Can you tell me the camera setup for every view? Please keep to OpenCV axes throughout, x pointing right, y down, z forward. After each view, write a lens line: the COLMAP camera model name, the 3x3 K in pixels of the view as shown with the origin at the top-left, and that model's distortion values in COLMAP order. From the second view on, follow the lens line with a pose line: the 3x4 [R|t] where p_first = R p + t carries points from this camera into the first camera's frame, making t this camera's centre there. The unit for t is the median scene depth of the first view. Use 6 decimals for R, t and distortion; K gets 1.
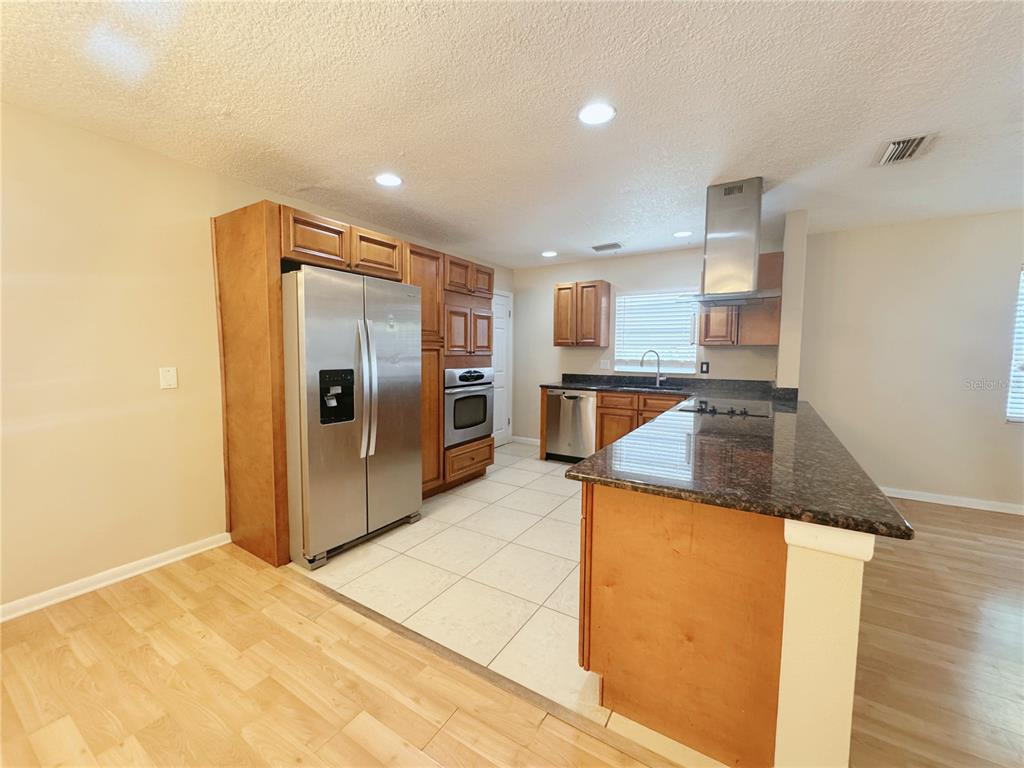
lens RADIAL K [[409.3, 0, 512.0], [0, 409.3, 382.8], [0, 0, 1]] dist [-0.008646, 0.000951]
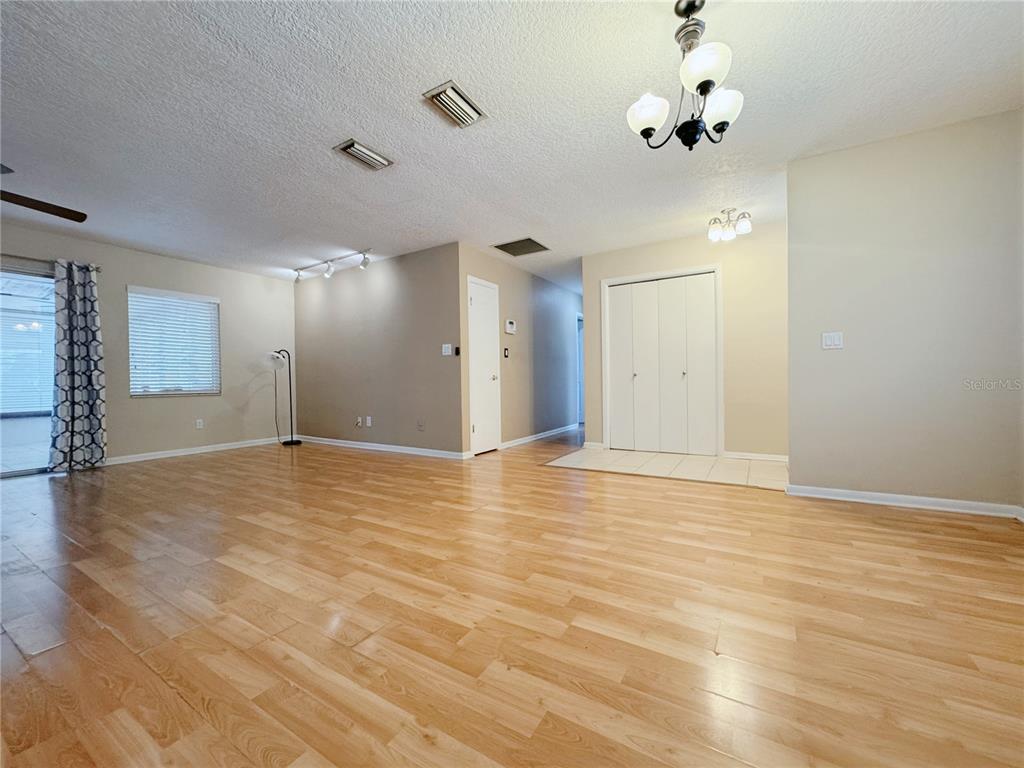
lens RADIAL K [[409.3, 0, 511.7], [0, 409.3, 384.1], [0, 0, 1]] dist [-0.008646, 0.000951]
pose [[-0.999924, 0.007987, -0.009434, -0.646567], [0.007205, 0.996748, 0.080264, 0.124942], [0.010045, 0.080190, -0.996729, 1.661214]]
